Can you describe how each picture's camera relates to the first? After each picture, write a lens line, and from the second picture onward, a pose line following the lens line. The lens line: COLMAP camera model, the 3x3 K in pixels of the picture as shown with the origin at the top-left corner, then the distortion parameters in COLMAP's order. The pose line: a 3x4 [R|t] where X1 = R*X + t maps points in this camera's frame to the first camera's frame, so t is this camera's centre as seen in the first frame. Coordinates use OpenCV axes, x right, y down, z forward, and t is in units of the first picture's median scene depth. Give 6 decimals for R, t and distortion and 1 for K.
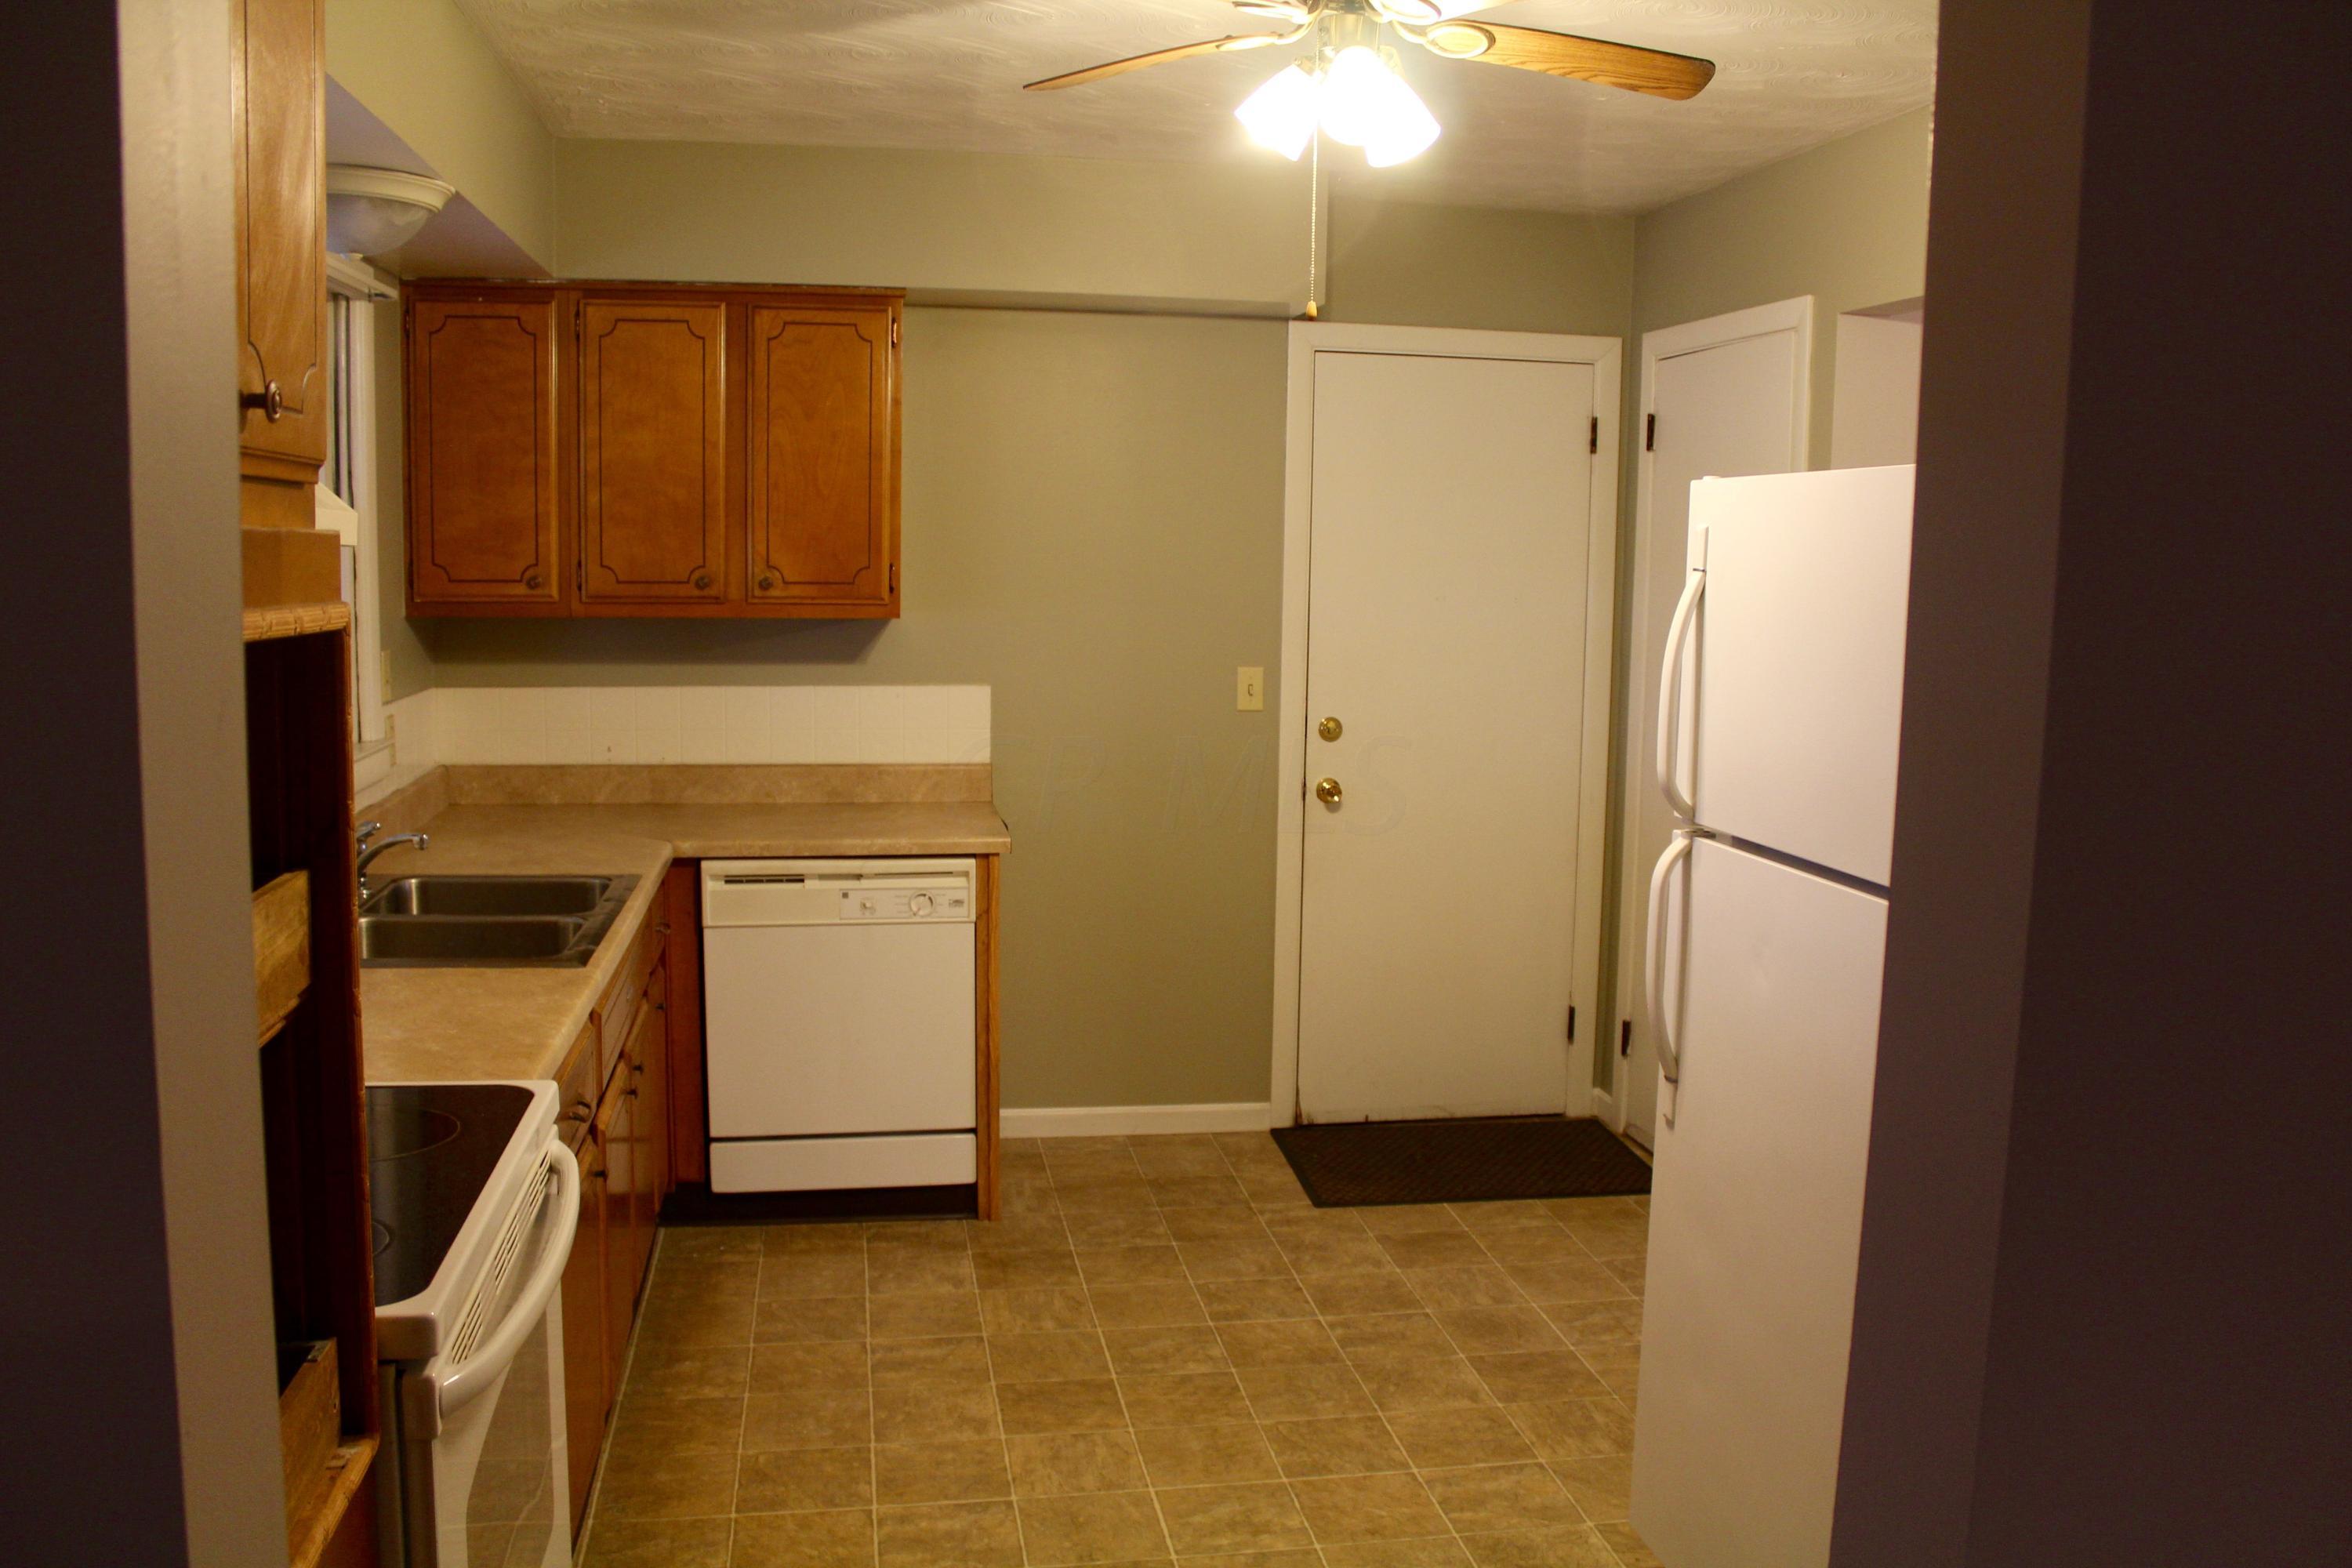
lens RADIAL K [[1935.3, 0, 1176.0], [0, 1935.3, 784.0], [0, 0, 1]] dist [-0.163186, 0.123719]
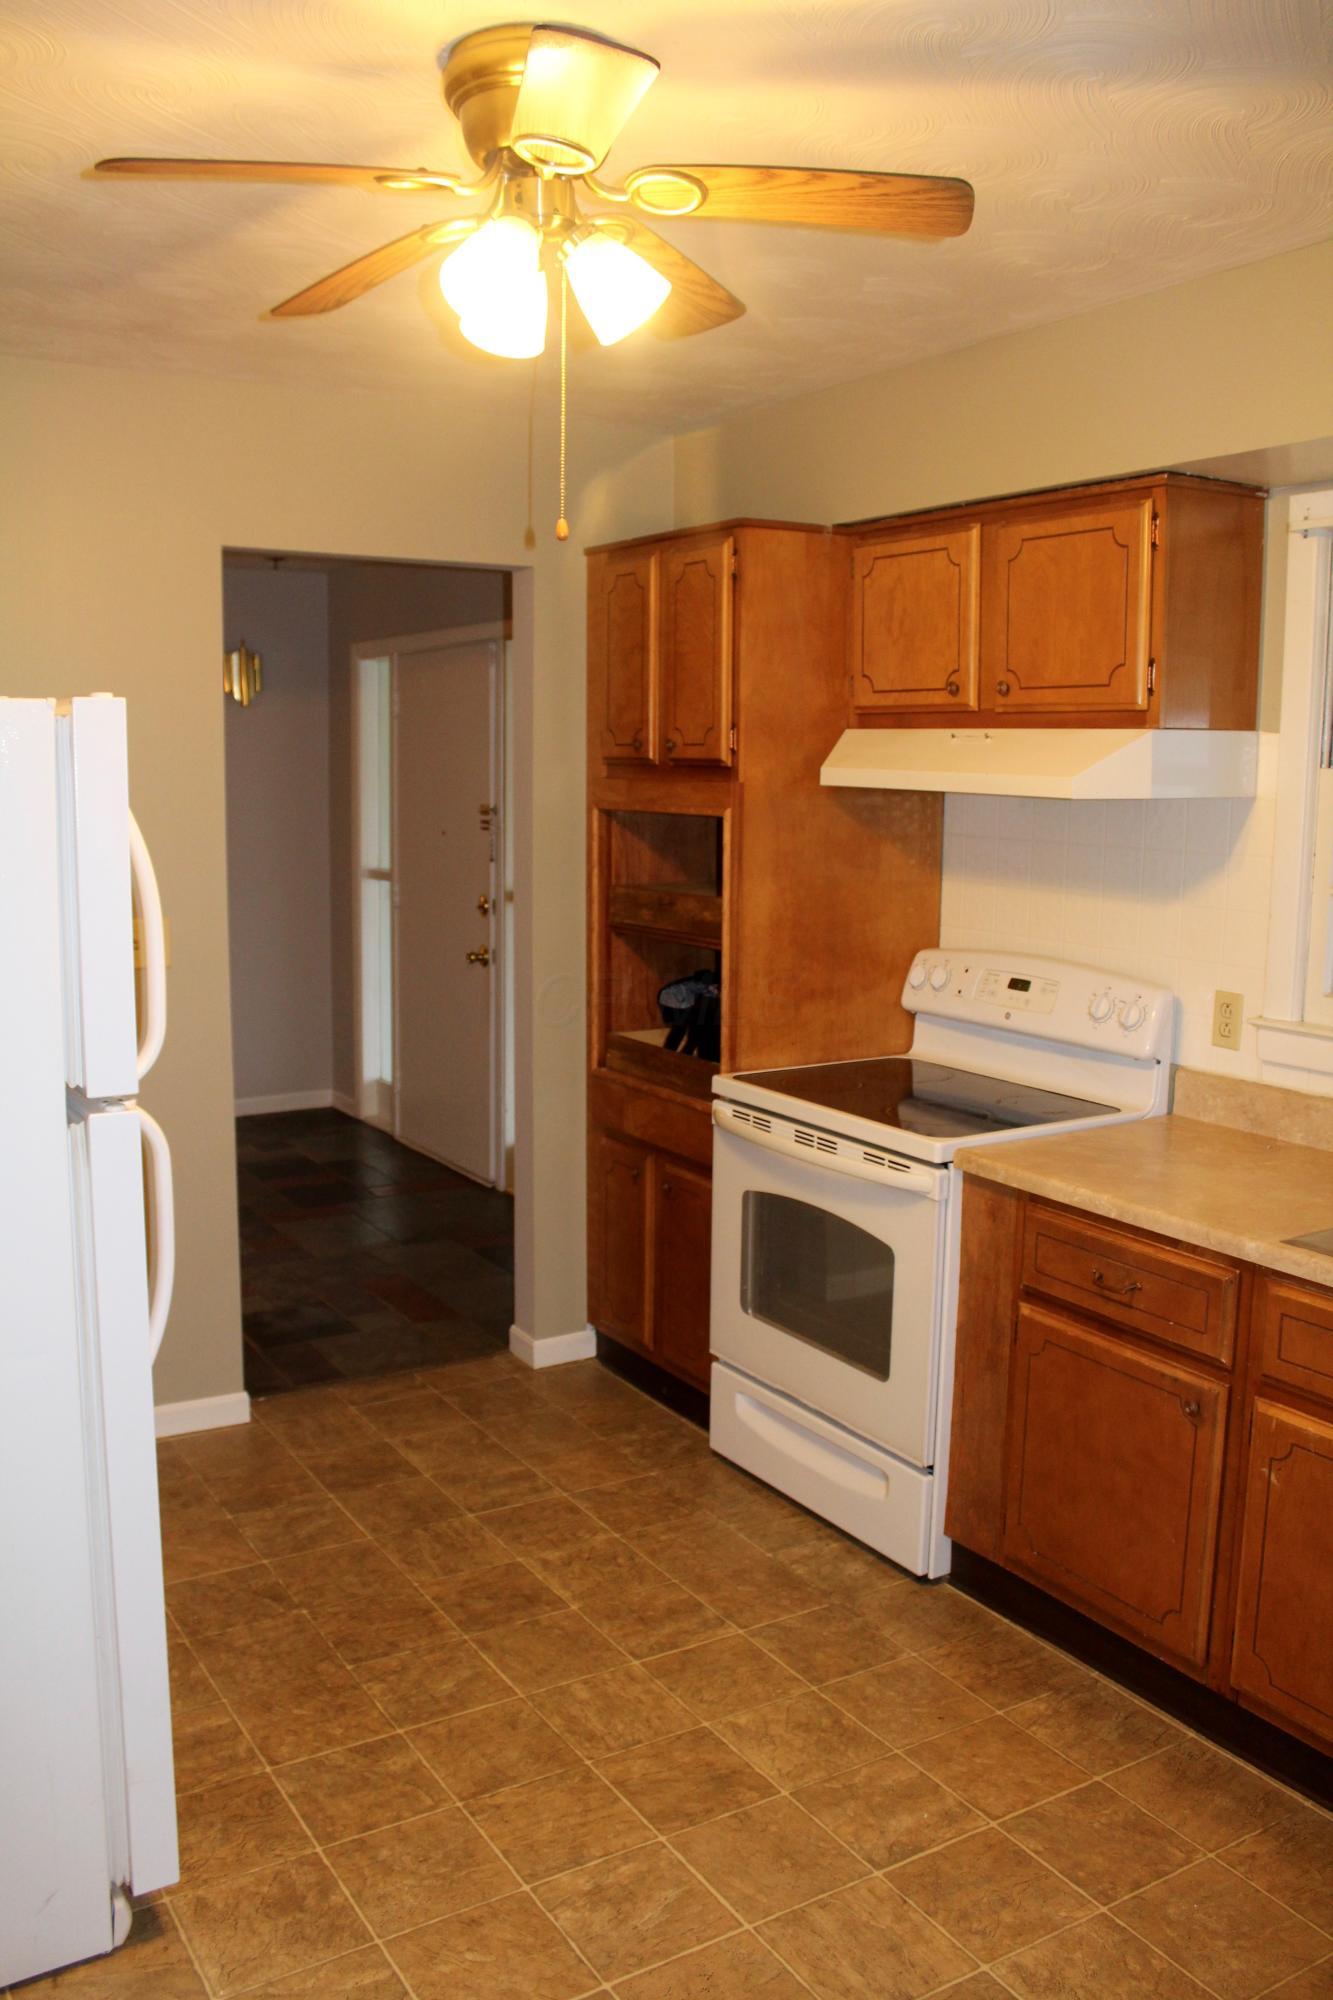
lens RADIAL K [[1645.6, 0, 666.5], [0, 1645.6, 1000.0], [0, 0, 1]] dist [-0.163186, 0.123719]
pose [[-0.922868, 0.020151, -0.384588, 0.288950], [-0.078631, 0.967734, 0.239390, -0.193110], [0.377003, 0.251166, -0.891507, 1.554561]]
